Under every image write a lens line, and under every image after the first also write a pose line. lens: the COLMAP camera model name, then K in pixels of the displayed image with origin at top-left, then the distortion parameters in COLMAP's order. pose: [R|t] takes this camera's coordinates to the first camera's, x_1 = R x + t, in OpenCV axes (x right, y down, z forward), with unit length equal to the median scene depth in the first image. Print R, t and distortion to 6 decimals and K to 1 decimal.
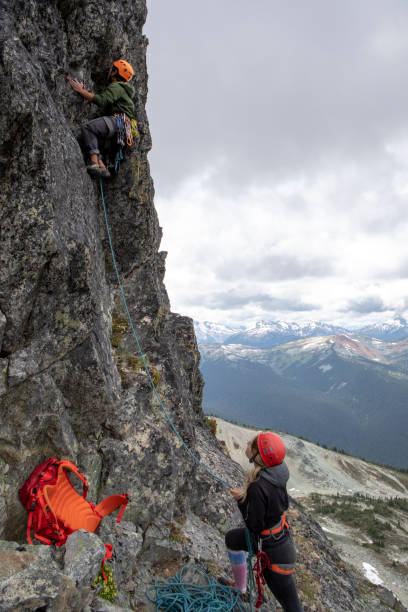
lens RADIAL K [[416.9, 0, 204.2], [0, 416.9, 301.0], [0, 0, 1]] dist [-0.081697, 0.067216]
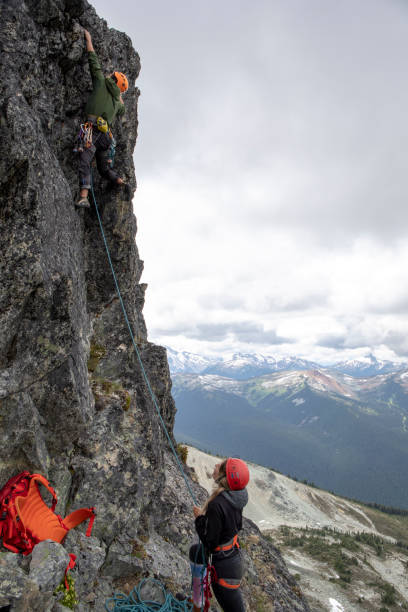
lens RADIAL K [[409.3, 0, 204.0], [0, 409.3, 306.0], [0, 0, 1]] dist [-0.085660, 0.069762]
pose [[0.997992, 0.047601, 0.041790, 0.024705], [-0.044899, 0.996978, -0.063391, -0.004499], [-0.044681, 0.061388, 0.997113, -0.071794]]
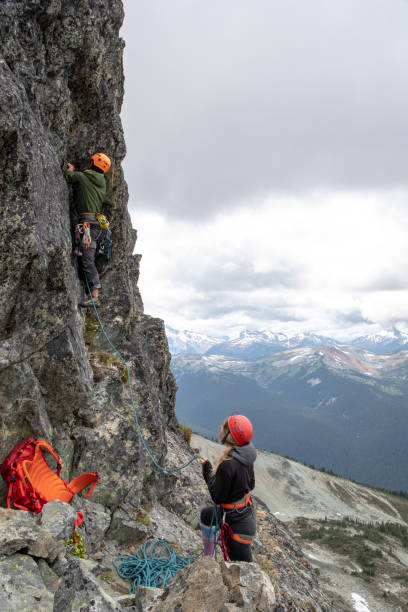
lens RADIAL K [[467.3, 0, 205.9], [0, 467.3, 308.4], [0, 0, 1]] dist [-0.065593, 0.084135]
pose [[0.999115, 0.014581, 0.039462, 0.037694], [-0.014460, 0.999890, -0.003343, 0.018565], [-0.039506, 0.002770, 0.999215, -0.196527]]
